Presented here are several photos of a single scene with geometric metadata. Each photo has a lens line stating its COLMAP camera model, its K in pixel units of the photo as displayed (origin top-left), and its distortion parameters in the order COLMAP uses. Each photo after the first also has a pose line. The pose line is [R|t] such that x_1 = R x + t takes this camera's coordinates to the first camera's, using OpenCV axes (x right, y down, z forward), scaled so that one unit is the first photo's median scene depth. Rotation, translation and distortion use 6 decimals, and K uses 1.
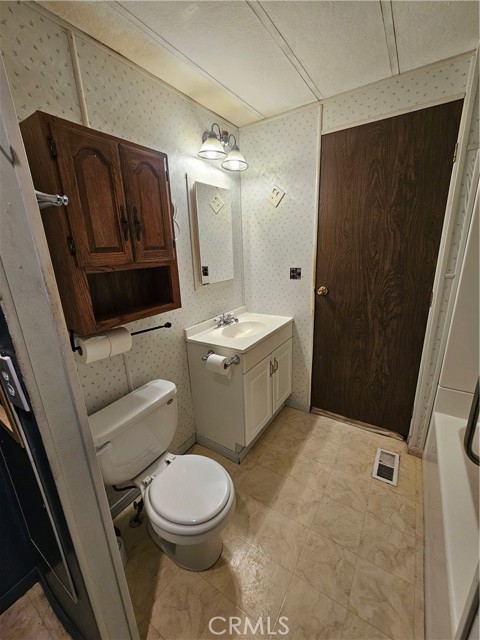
lens RADIAL K [[262.4, 0, 237.5], [0, 262.4, 320.9], [0, 0, 1]] dist [-0.000265, -0.000012]
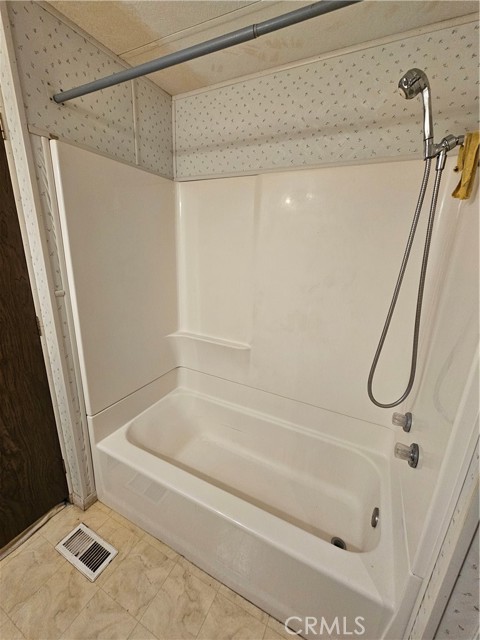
lens RADIAL K [[261.9, 0, 239.9], [0, 261.9, 321.0], [0, 0, 1]] dist [-0.000876, 0.000349]
pose [[-0.111671, -0.240516, 0.964200, -0.038286], [0.247197, 0.933047, 0.261375, -0.133533], [-0.962509, 0.267536, -0.044740, 0.424891]]
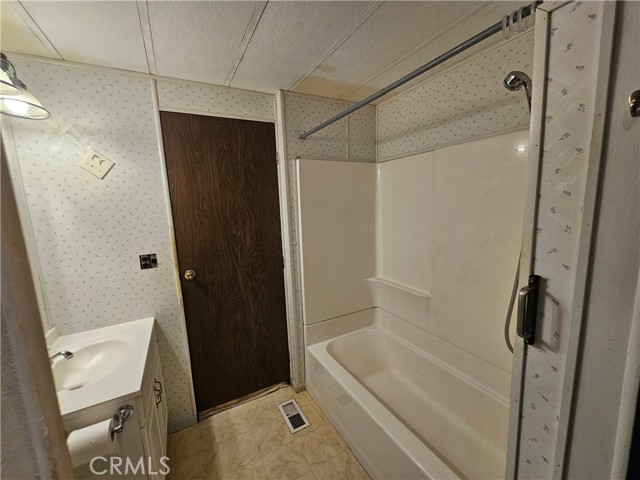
lens RADIAL K [[262.4, 0, 320.9], [0, 262.4, 242.2], [0, 0, 1]] dist [-0.000265, -0.000012]
pose [[0.466410, -0.111320, 0.877536, -0.254856], [0.267108, 0.963464, -0.019747, -0.091852], [-0.843276, 0.243607, 0.479104, 0.188345]]
